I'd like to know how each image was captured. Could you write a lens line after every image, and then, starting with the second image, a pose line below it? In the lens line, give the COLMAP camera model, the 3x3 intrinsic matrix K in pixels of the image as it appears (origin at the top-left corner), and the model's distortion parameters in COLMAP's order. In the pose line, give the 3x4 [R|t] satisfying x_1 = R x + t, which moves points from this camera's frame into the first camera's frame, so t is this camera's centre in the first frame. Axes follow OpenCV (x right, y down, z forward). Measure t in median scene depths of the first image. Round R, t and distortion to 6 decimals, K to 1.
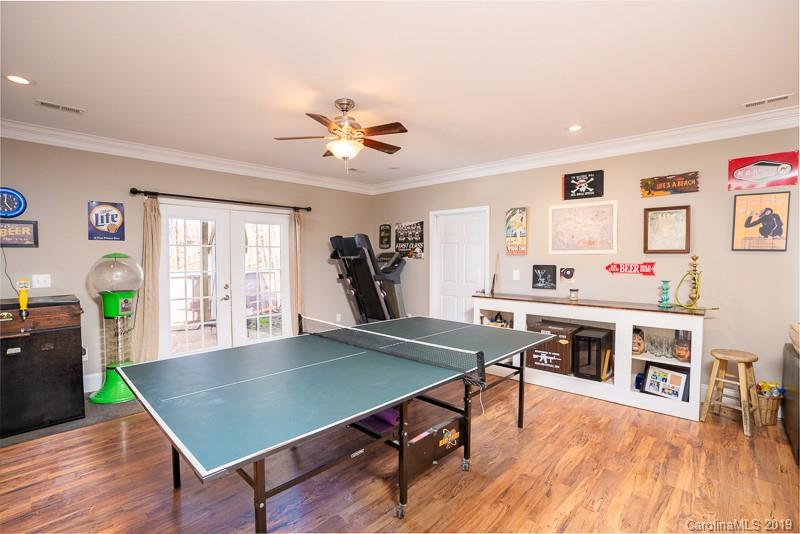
lens RADIAL K [[369.2, 0, 397.3], [0, 369.2, 249.2], [0, 0, 1]] dist [-0.001112, 0.000577]
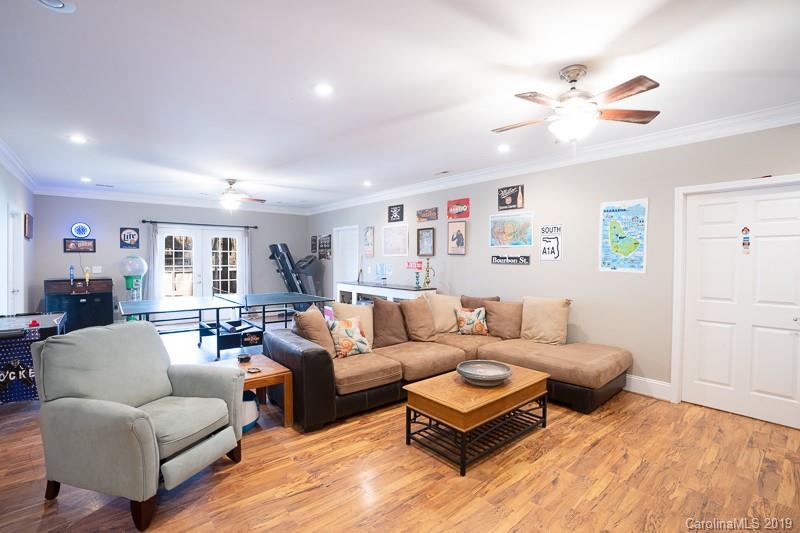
lens RADIAL K [[369.2, 0, 395.6], [0, 369.2, 263.9], [0, 0, 1]] dist [-0.001112, 0.000577]
pose [[0.989696, 0.004847, -0.143103, 0.748168], [-0.000174, 0.999467, 0.032651, -0.007315], [0.143185, -0.032290, 0.989169, -0.601039]]
